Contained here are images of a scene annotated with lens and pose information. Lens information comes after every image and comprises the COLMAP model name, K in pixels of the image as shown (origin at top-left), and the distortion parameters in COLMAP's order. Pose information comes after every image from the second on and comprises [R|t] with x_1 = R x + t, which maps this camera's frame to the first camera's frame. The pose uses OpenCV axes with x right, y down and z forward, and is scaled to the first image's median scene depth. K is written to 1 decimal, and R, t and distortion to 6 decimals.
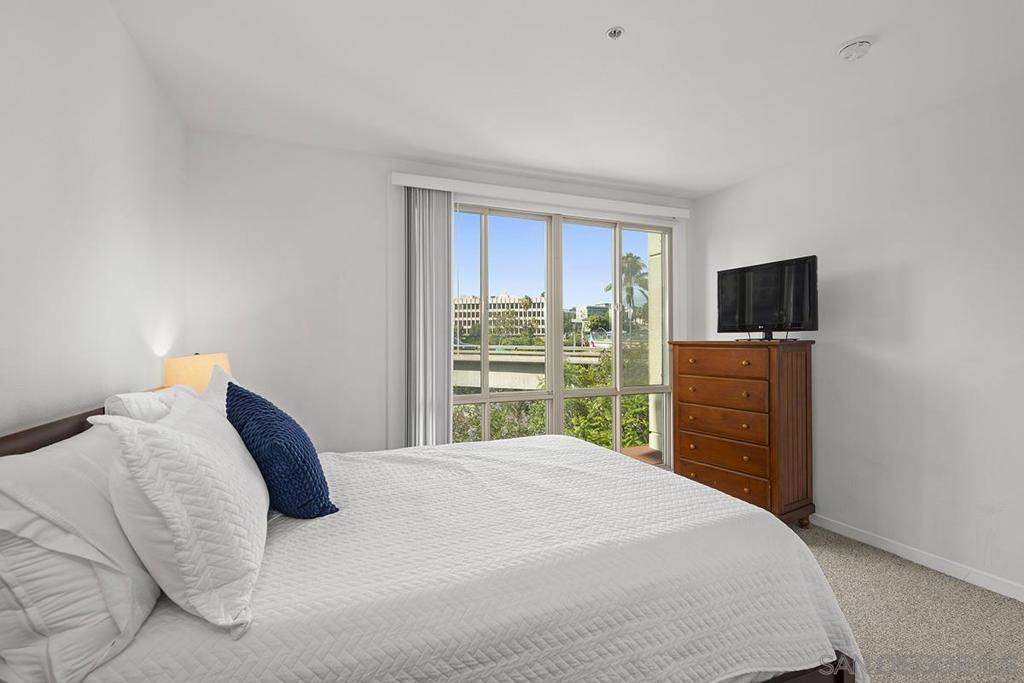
lens RADIAL K [[458.8, 0, 518.6], [0, 458.8, 340.4], [0, 0, 1]] dist [0.001381, -0.000141]
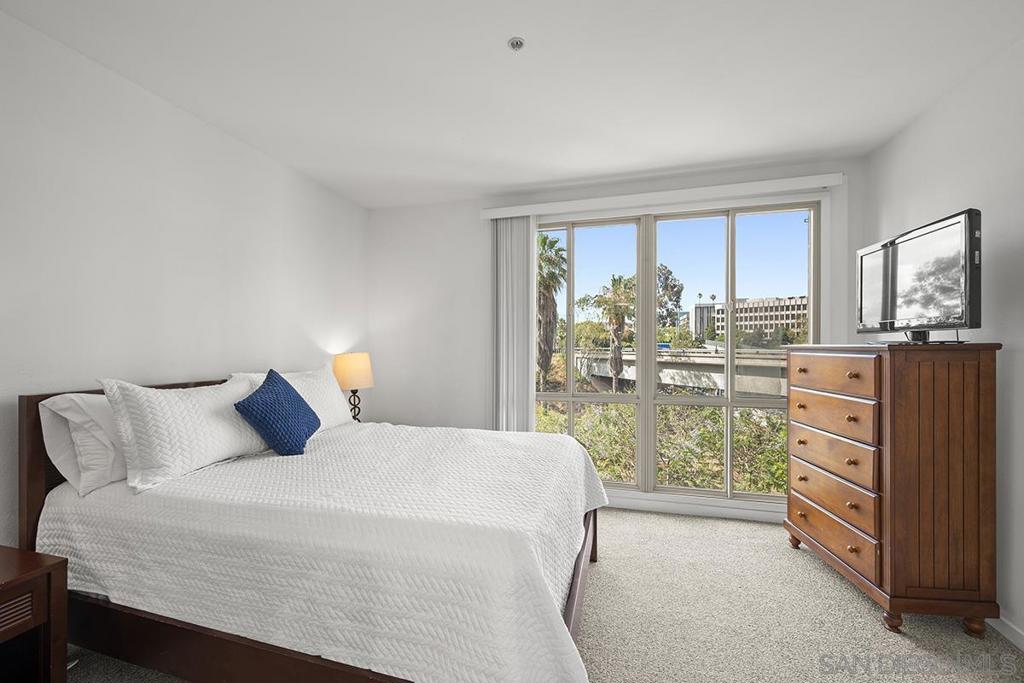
lens RADIAL K [[412.9, 0, 525.9], [0, 412.9, 350.8], [0, 0, 1]] dist [0.001712, 0.000692]
pose [[0.793716, 0.007832, -0.608238, 0.417610], [0.001906, 0.999880, 0.015363, 0.000717], [0.608285, -0.013353, 0.793606, 0.142765]]
